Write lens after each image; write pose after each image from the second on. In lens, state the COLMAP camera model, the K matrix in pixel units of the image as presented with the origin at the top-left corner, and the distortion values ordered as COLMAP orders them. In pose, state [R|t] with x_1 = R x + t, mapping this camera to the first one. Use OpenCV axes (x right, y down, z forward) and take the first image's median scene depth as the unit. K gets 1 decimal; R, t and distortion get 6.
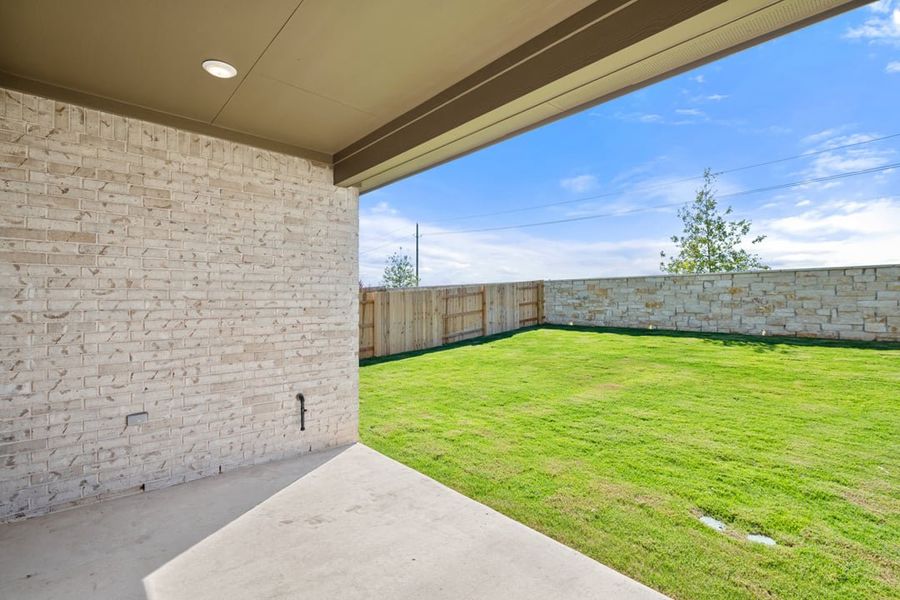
lens RADIAL K [[407.5, 0, 451.1], [0, 407.5, 300.9], [0, 0, 1]] dist [-0.003364, -0.000878]
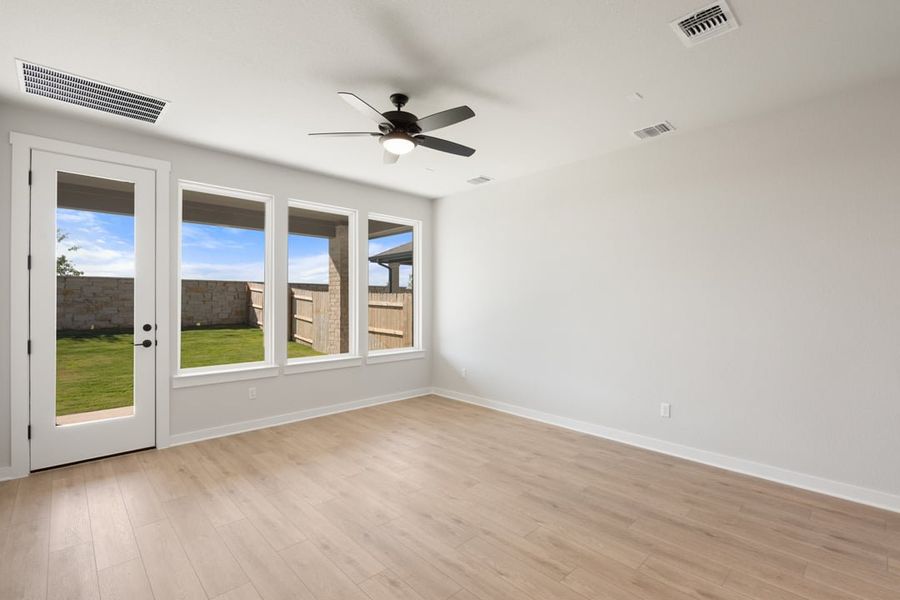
lens RADIAL K [[414.2, 0, 449.4], [0, 414.2, 303.0], [0, 0, 1]] dist [-0.000455, -0.000610]
pose [[-0.020131, -0.002748, 0.999794, -0.521408], [-0.002969, 0.999992, 0.002689, -0.001675], [-0.999793, -0.002914, -0.020139, -0.070988]]
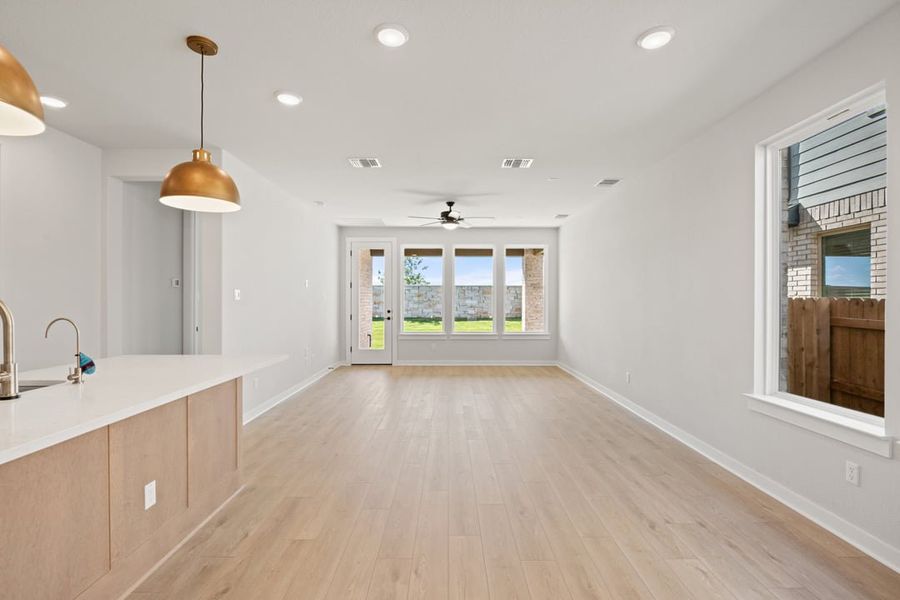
lens RADIAL K [[409.6, 0, 444.5], [0, 409.6, 302.4], [0, 0, 1]] dist [0.000210, -0.000359]
pose [[0.675712, 0.000815, 0.737165, -0.650091], [-0.004041, 0.999988, 0.002598, 0.003059], [-0.737155, -0.004734, 0.675707, -0.386586]]
